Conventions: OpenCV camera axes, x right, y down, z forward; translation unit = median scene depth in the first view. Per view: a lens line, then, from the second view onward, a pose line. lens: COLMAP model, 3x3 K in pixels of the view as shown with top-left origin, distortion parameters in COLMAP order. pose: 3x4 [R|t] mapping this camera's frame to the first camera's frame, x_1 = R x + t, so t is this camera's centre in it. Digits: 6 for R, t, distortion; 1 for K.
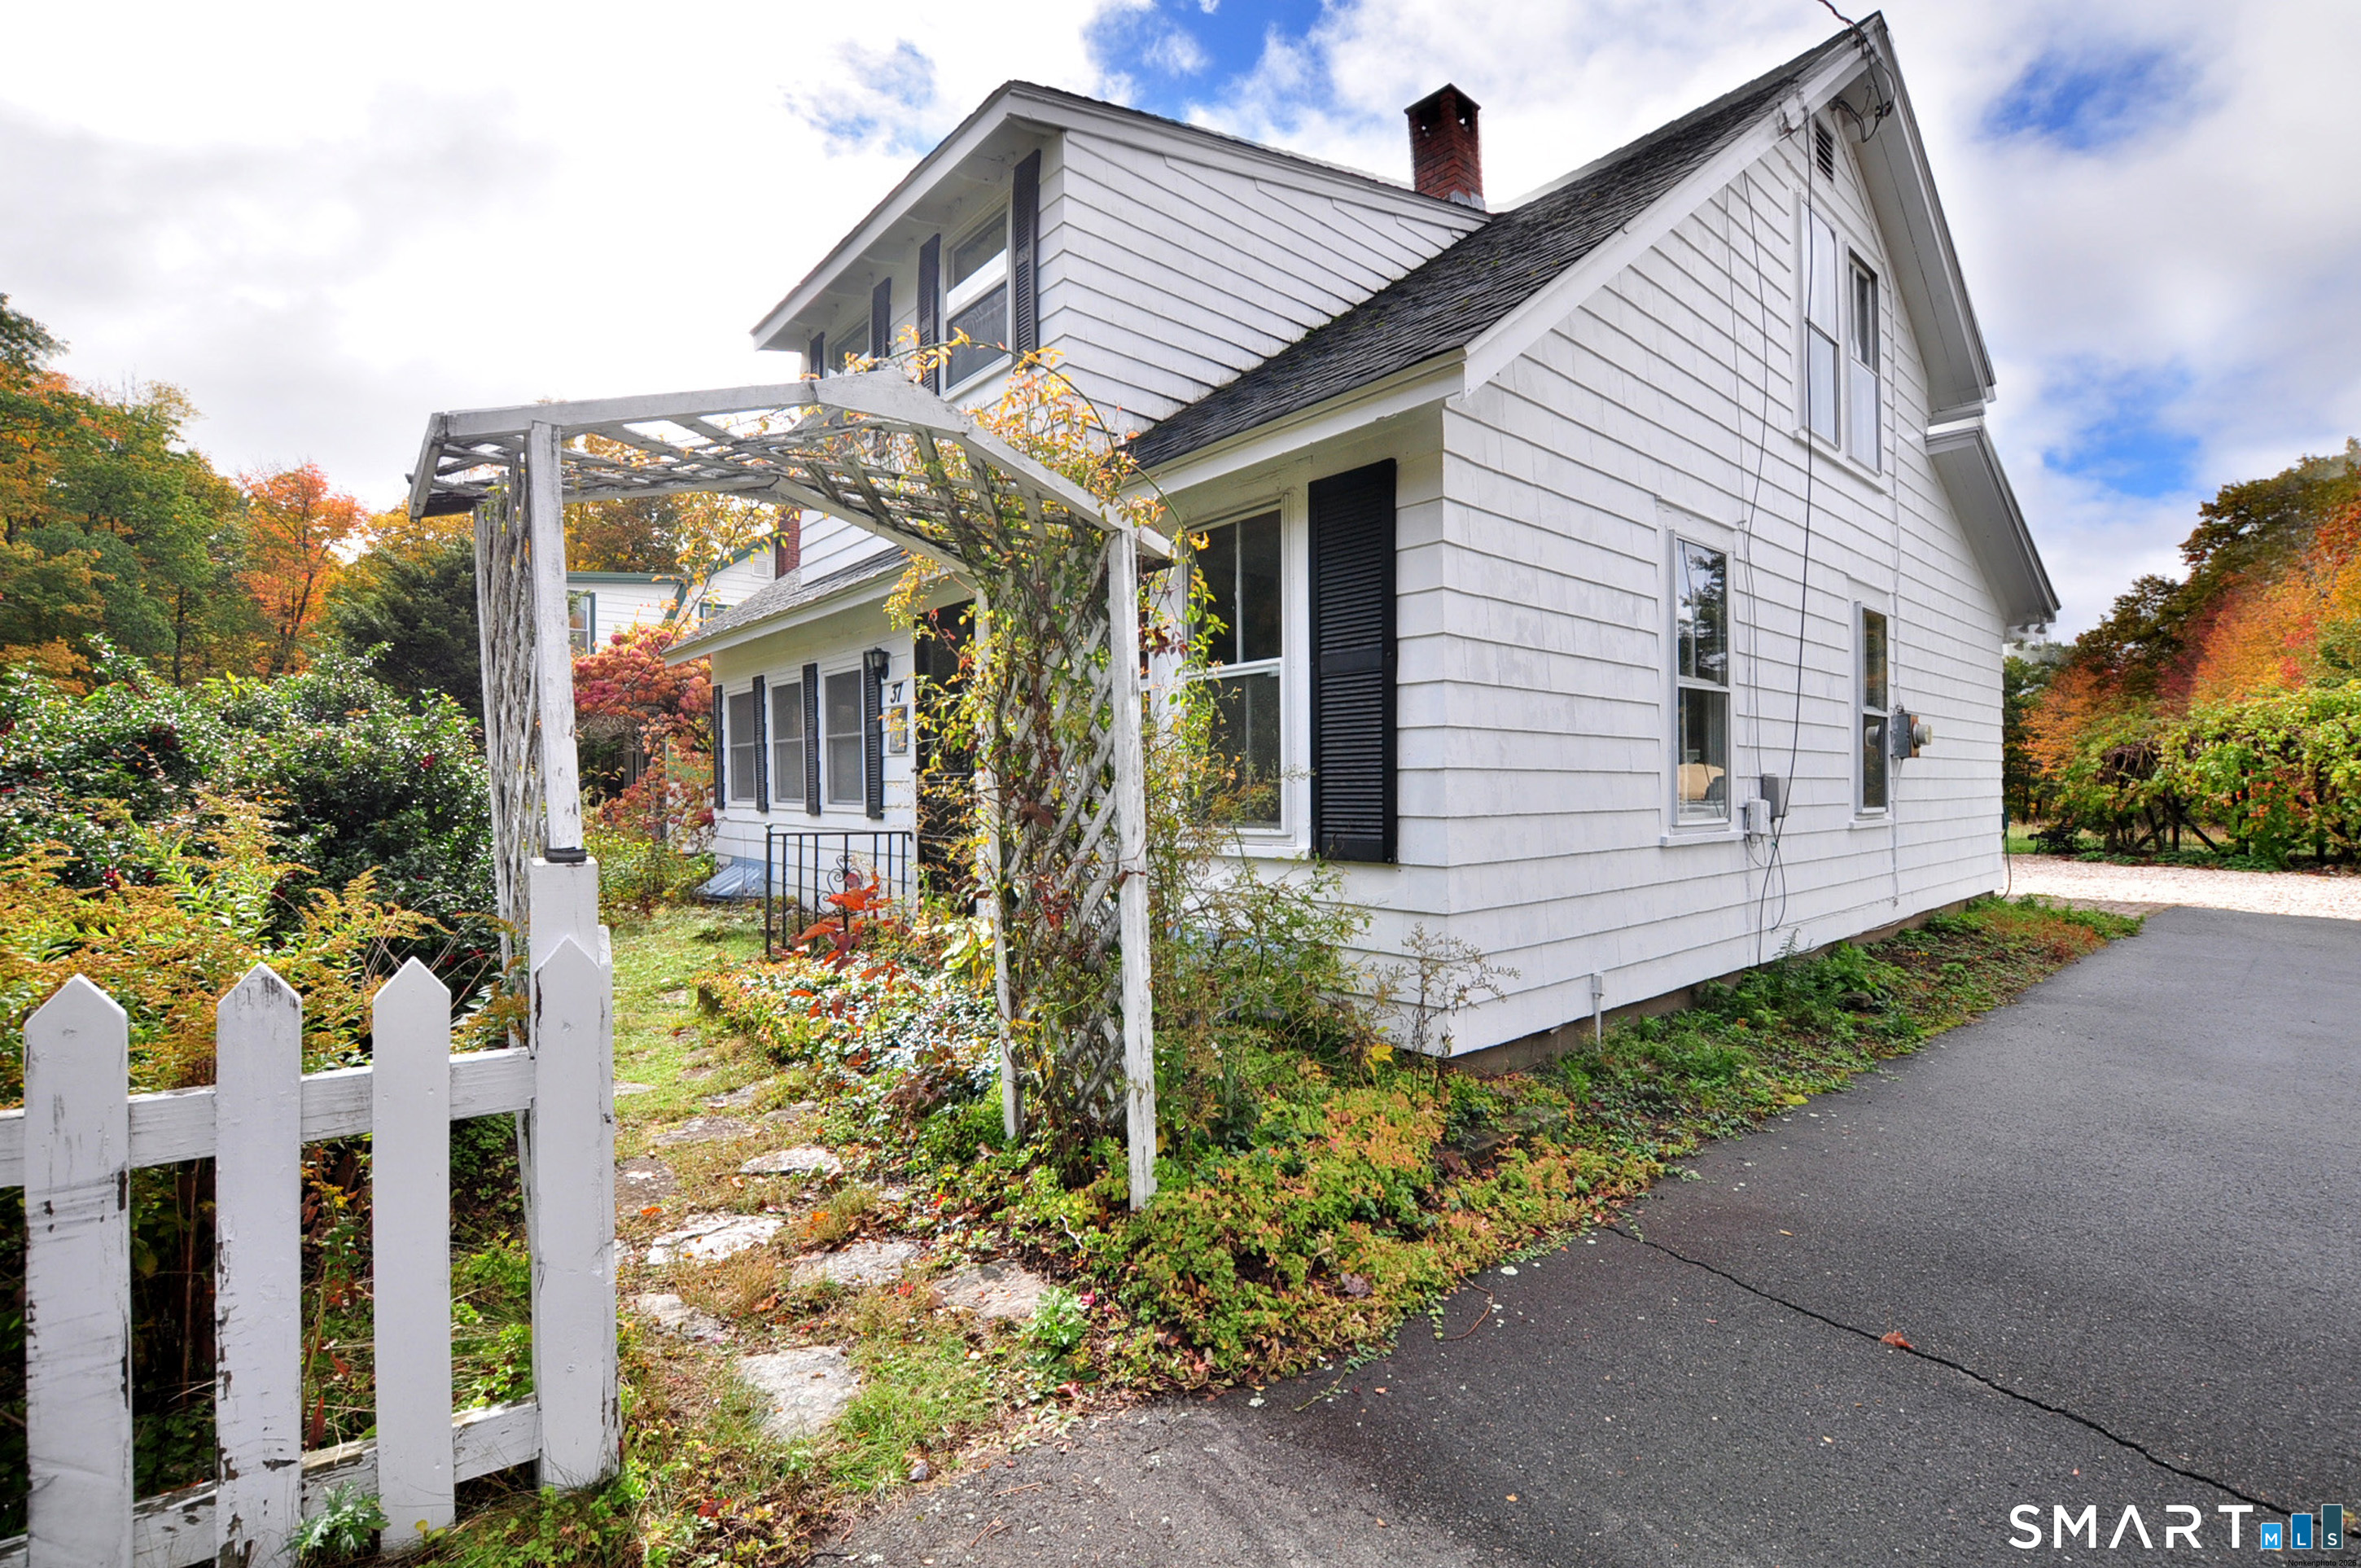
lens RADIAL K [[1035.7, 0, 1181.4], [0, 1035.7, 788.5], [0, 0, 1]] dist [-0.035992, 0.005507]
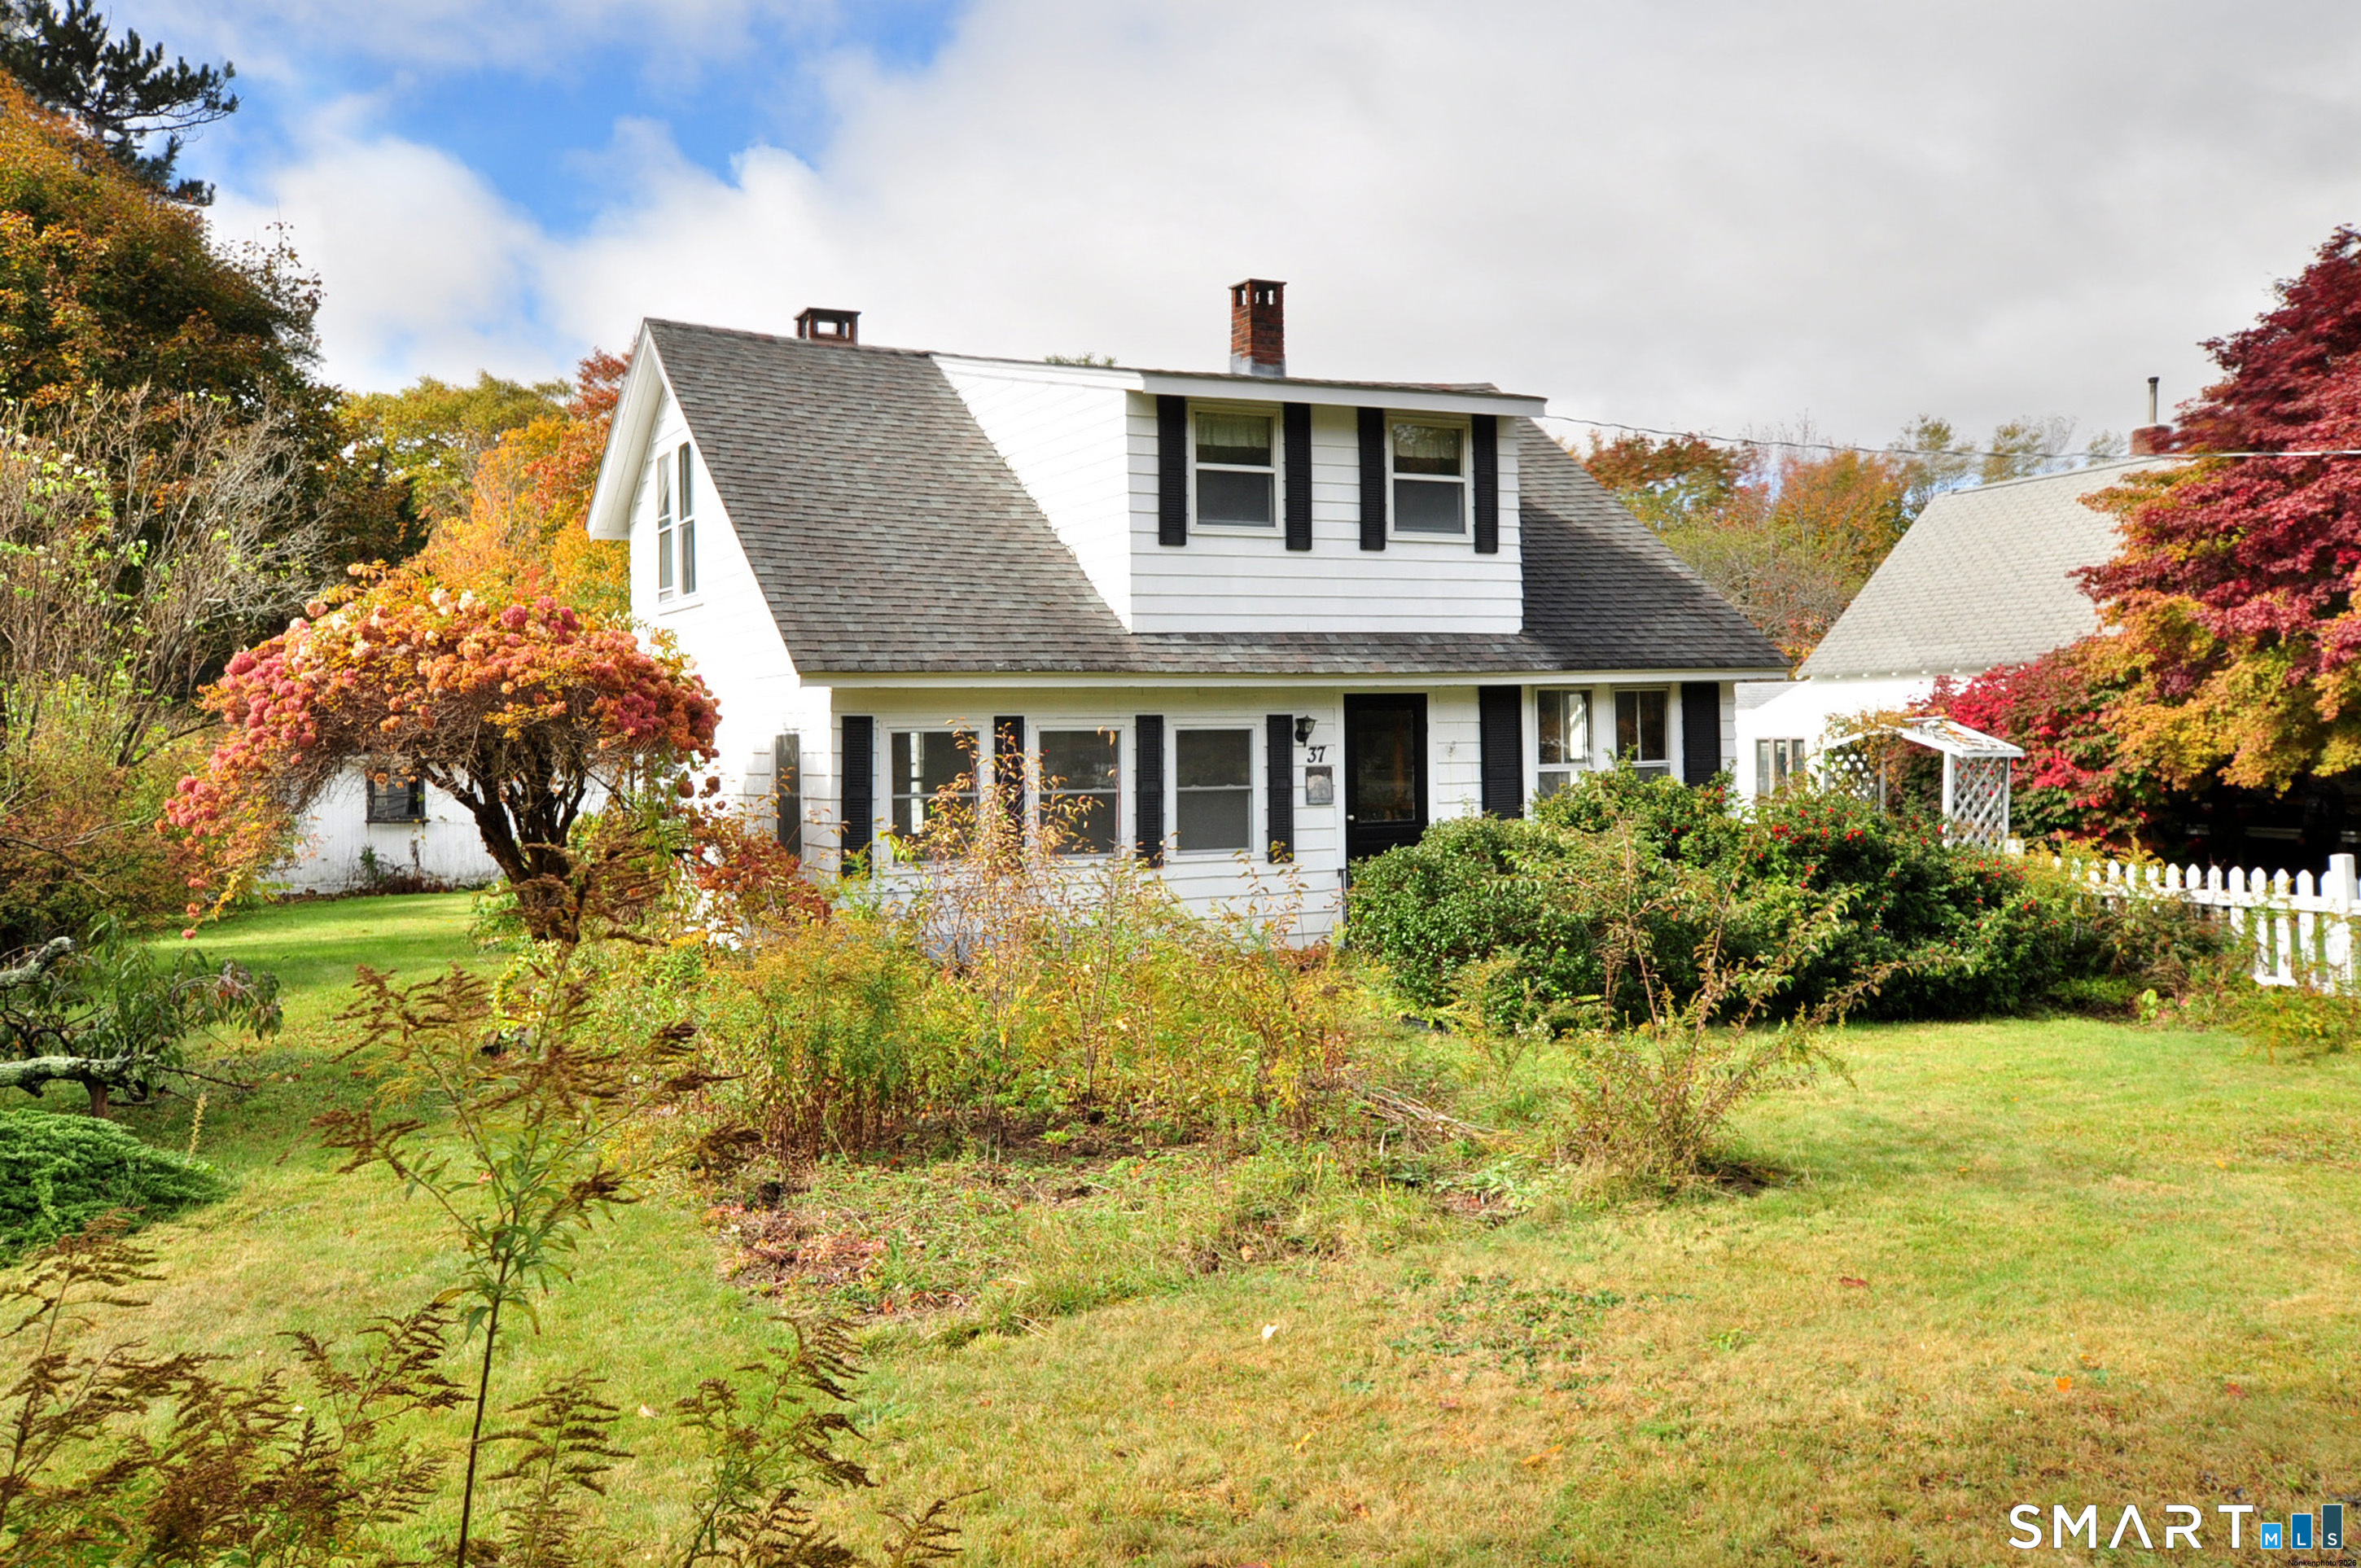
lens RADIAL K [[1931.8, 0, 1160.0], [0, 1931.8, 785.8], [0, 0, 1]] dist [0.006616, 0.003975]
pose [[0.261488, -0.018629, 0.965027, -1.489229], [0.020351, 0.999698, 0.013783, -0.054306], [-0.964992, 0.016035, 0.261788, 0.353201]]
